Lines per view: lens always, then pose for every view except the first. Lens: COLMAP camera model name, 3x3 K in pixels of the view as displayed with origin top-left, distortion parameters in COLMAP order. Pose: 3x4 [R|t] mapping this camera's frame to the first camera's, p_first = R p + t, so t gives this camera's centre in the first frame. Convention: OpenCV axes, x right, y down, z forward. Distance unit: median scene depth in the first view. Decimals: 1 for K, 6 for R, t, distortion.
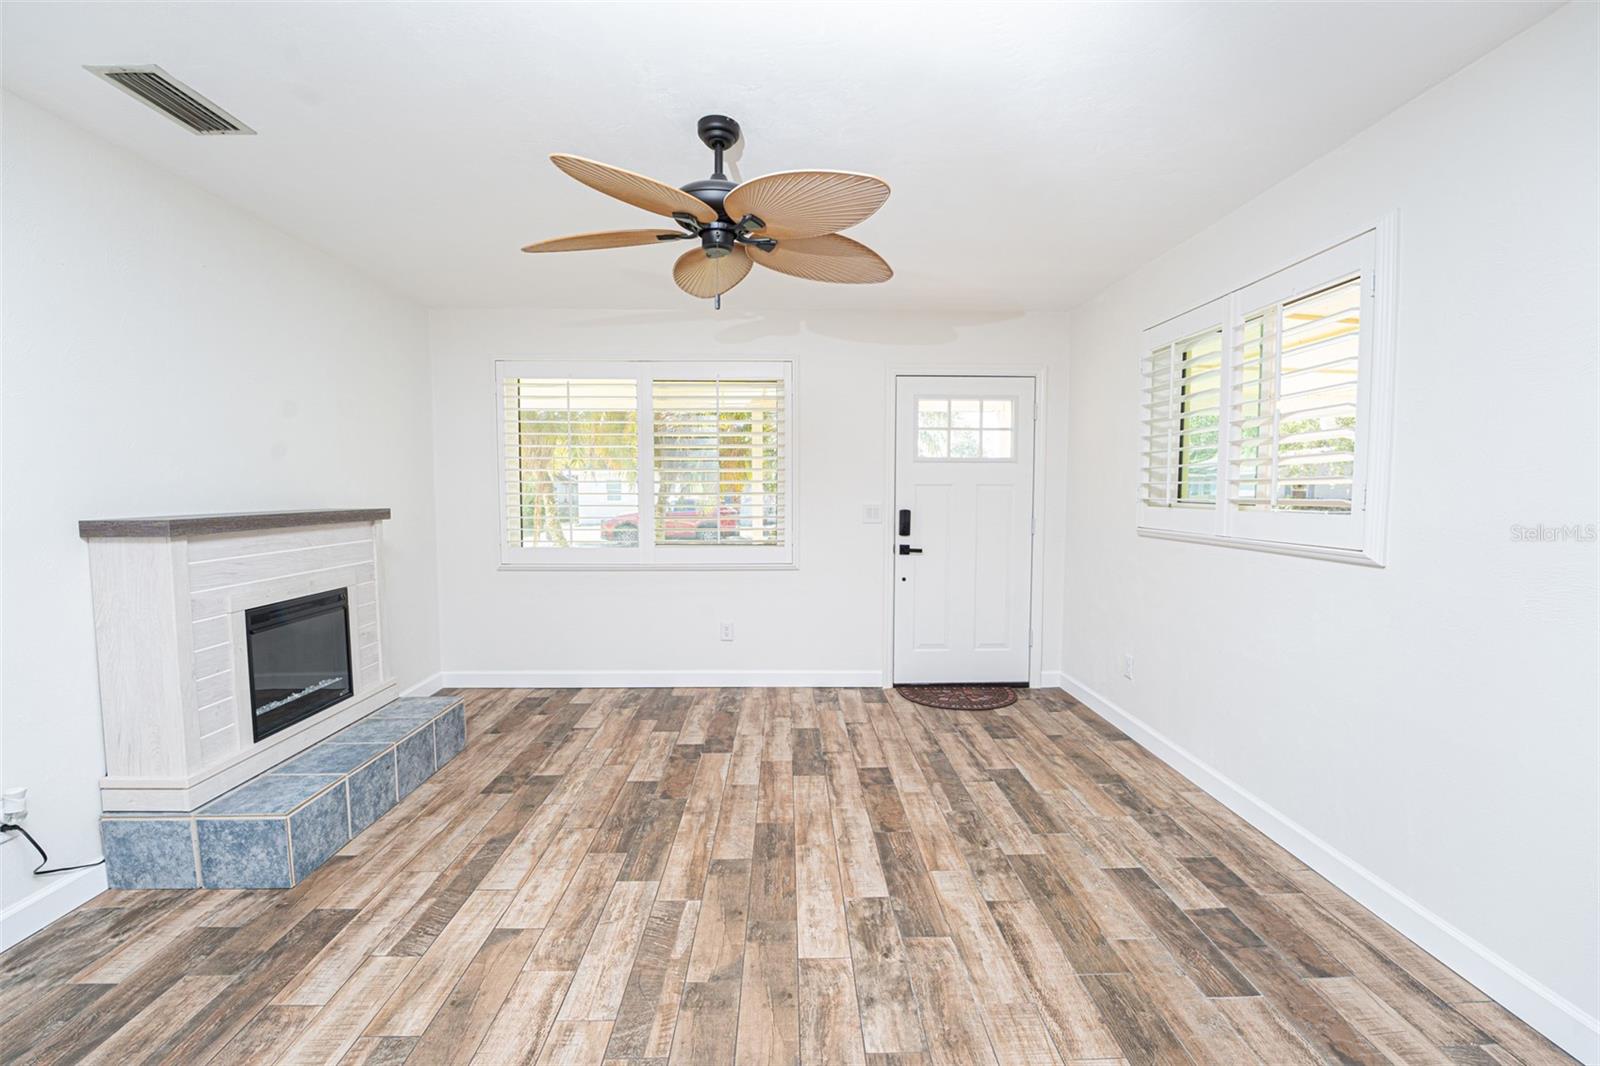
lens RADIAL K [[625.6, 0, 787.3], [0, 625.6, 533.4], [0, 0, 1]] dist [-0.028522, 0.004797]
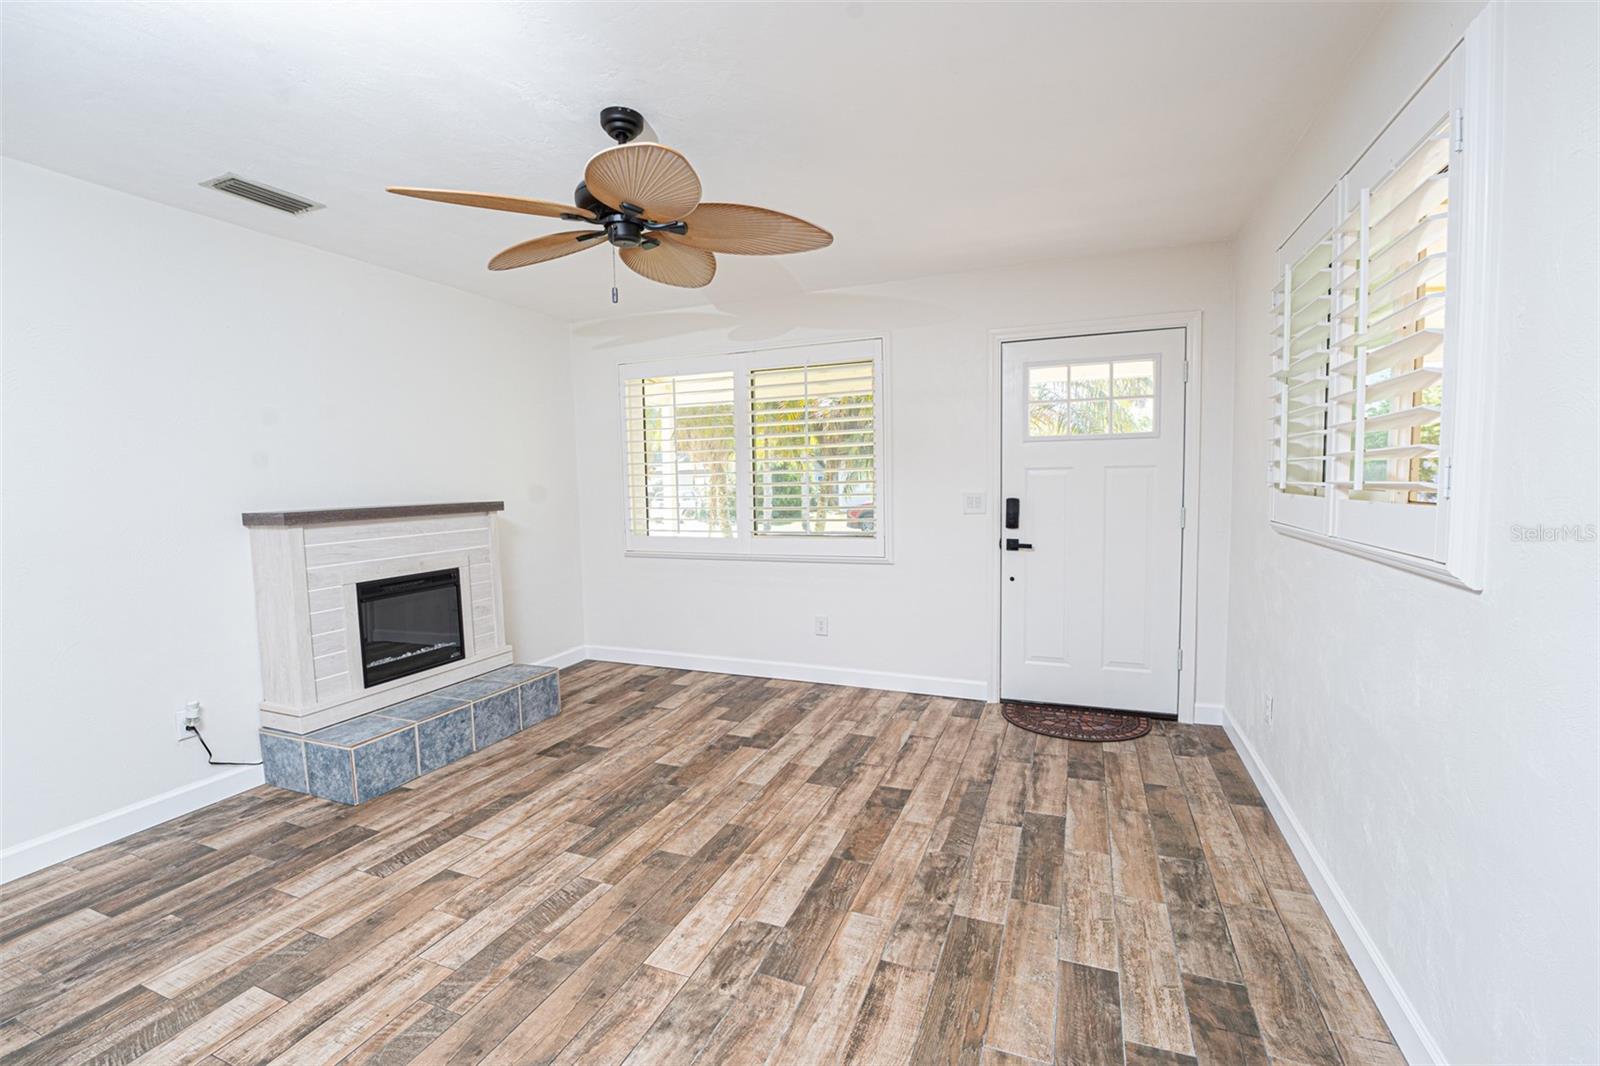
lens RADIAL K [[645.2, 0, 803.5], [0, 645.2, 531.2], [0, 0, 1]] dist [-0.023312, 0.000450]
pose [[0.926088, 0.011535, -0.377132, 0.401861], [-0.005950, 0.999855, 0.015971, -0.007690], [0.377261, -0.012546, 0.926022, 0.110631]]
